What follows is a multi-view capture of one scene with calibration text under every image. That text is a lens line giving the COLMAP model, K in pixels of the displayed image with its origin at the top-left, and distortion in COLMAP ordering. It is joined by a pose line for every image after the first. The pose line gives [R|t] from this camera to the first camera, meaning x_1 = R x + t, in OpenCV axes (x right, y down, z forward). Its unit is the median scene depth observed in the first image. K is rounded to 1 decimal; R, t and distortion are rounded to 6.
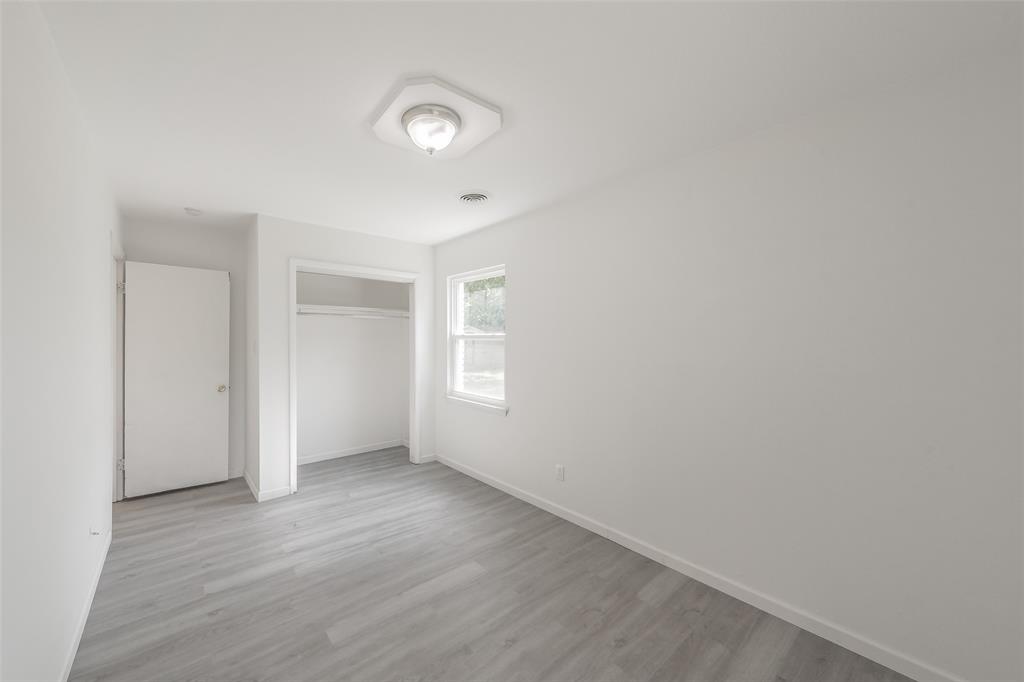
lens RADIAL K [[419.5, 0, 508.4], [0, 419.5, 338.0], [0, 0, 1]] dist [-0.001664, -0.000086]
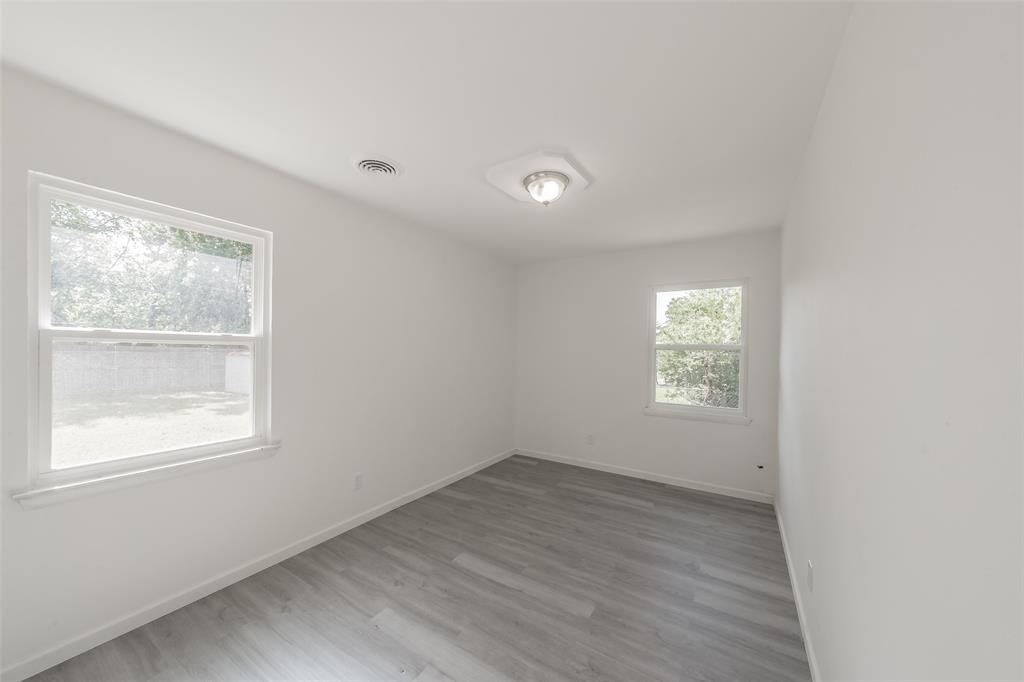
lens RADIAL K [[357.5, 0, 508.1], [0, 357.5, 346.4], [0, 0, 1]] dist [0.000880, 0.000108]
pose [[-0.308979, -0.008460, 0.951031, -1.167130], [-0.014555, 0.999885, 0.004166, -0.002109], [-0.950958, -0.012555, -0.309067, 1.400777]]
